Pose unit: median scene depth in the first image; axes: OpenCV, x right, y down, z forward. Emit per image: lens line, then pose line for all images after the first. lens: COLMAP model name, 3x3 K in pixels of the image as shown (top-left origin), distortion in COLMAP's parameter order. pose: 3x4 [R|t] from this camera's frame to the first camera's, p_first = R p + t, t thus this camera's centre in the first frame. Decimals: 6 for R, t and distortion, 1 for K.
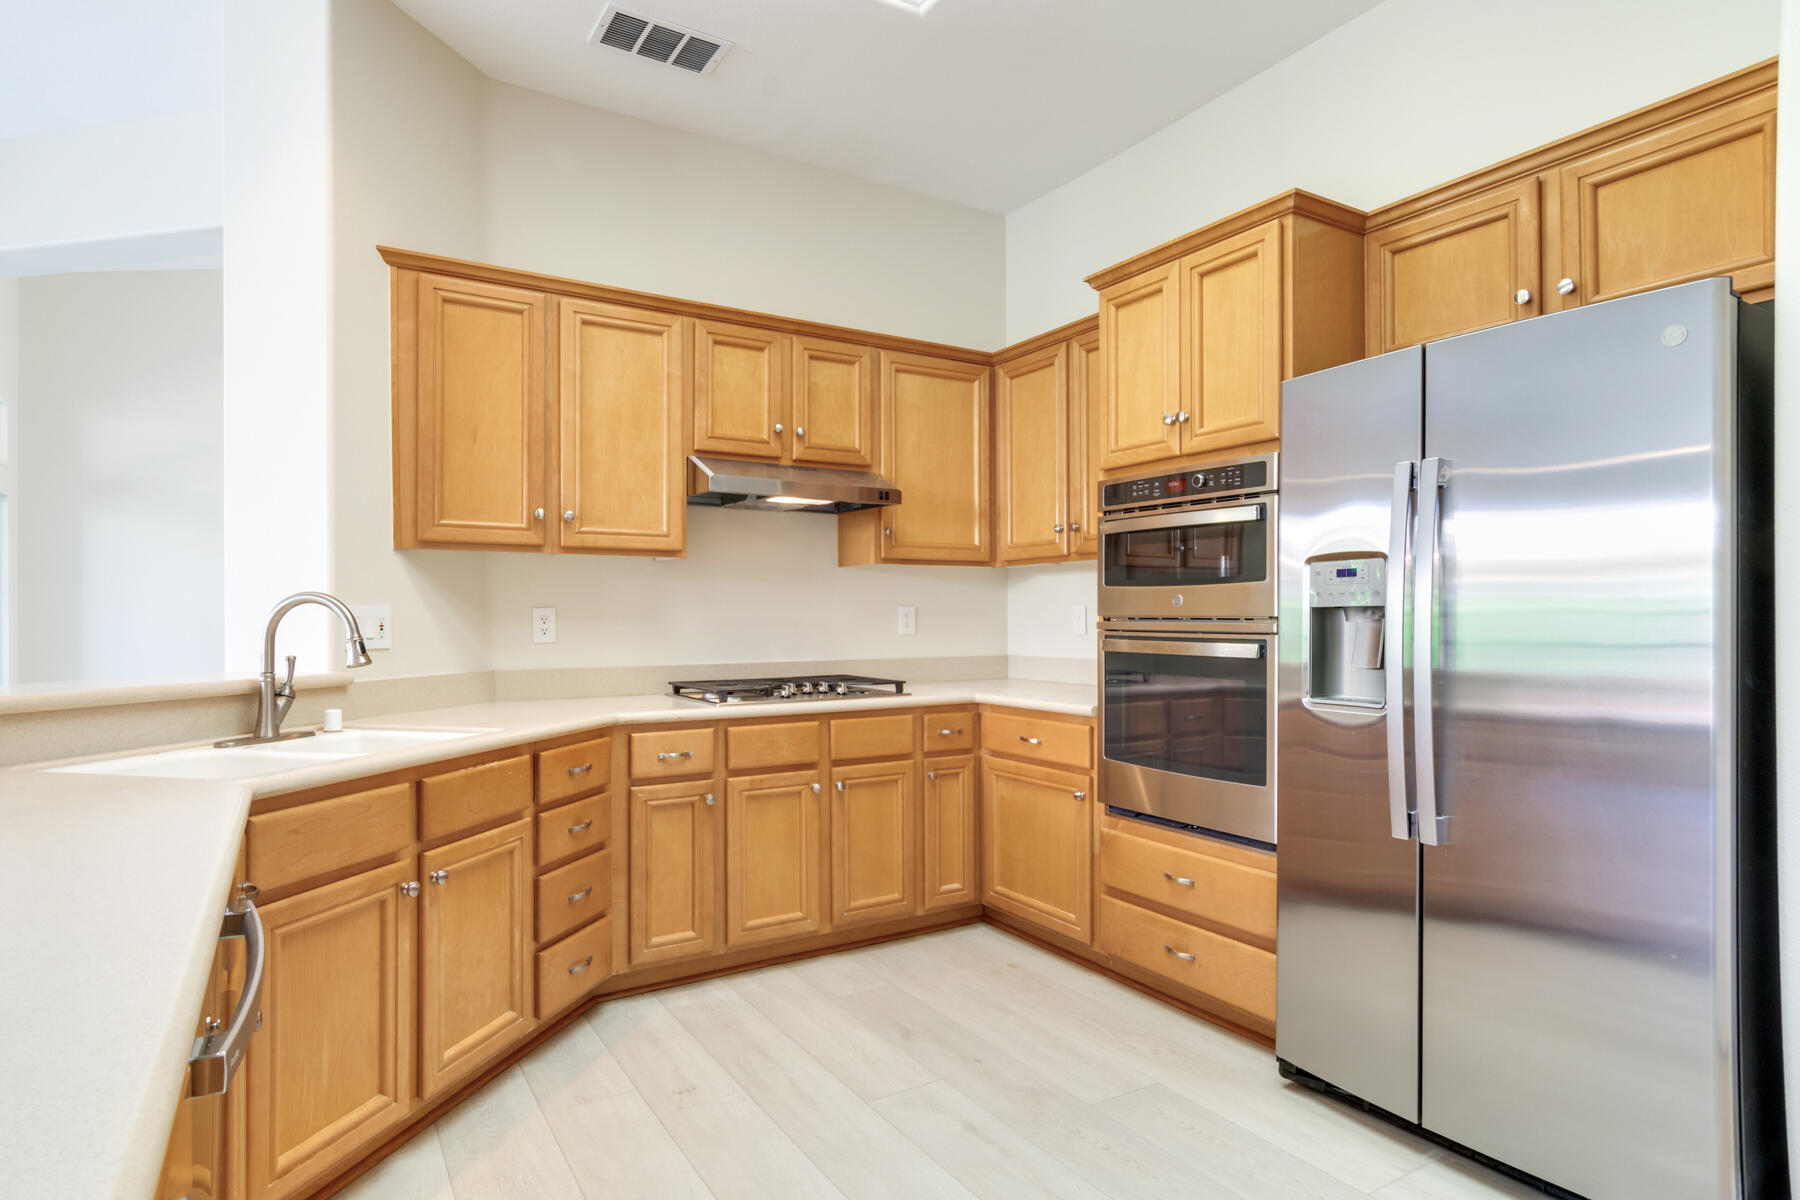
lens RADIAL K [[966.9, 0, 896.6], [0, 966.9, 615.5], [0, 0, 1]] dist [-0.001529, 0.000244]
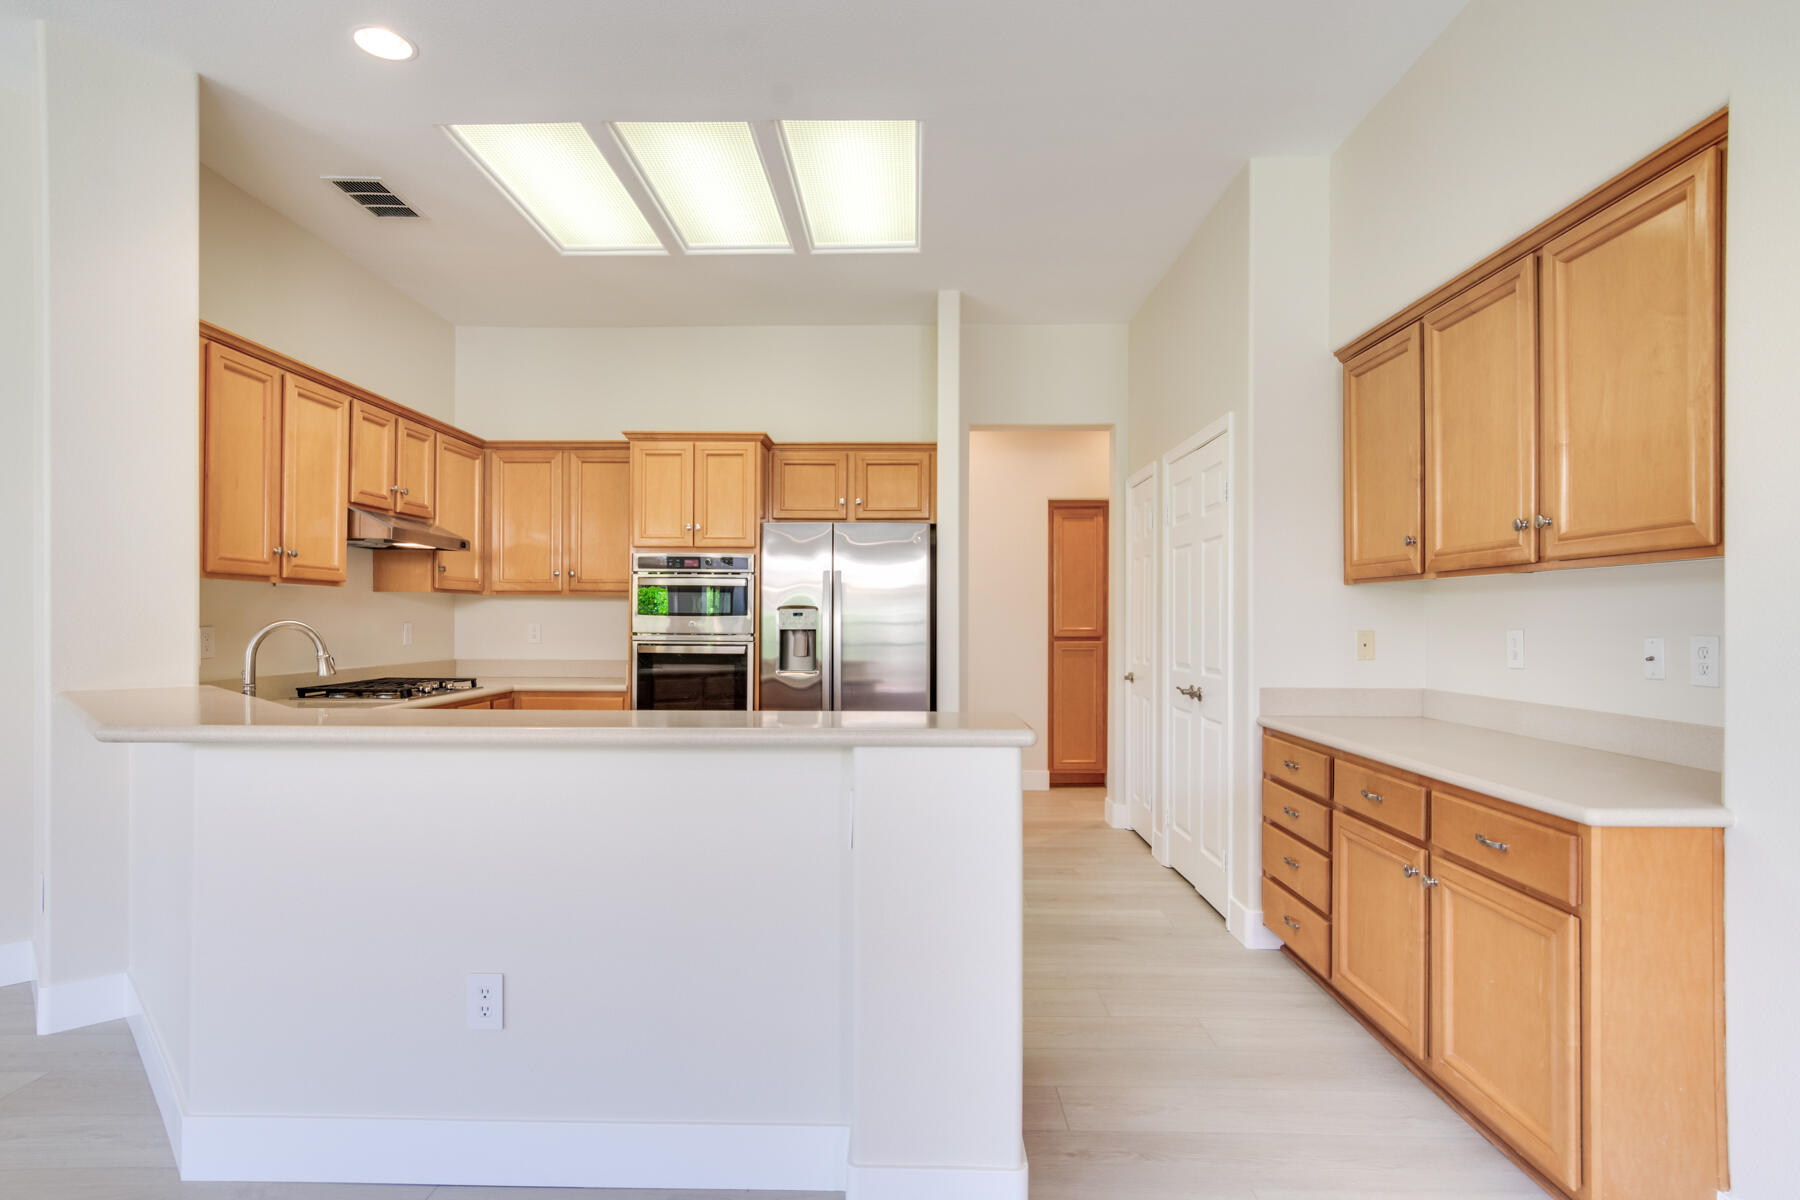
lens RADIAL K [[966.9, 0, 899.5], [0, 966.9, 605.4], [0, 0, 1]] dist [-0.001529, 0.000244]
pose [[0.531210, 0.018297, 0.847043, -0.888185], [-0.006346, 0.999825, -0.017617, -0.017594], [-0.847216, 0.003983, 0.531233, -0.275000]]
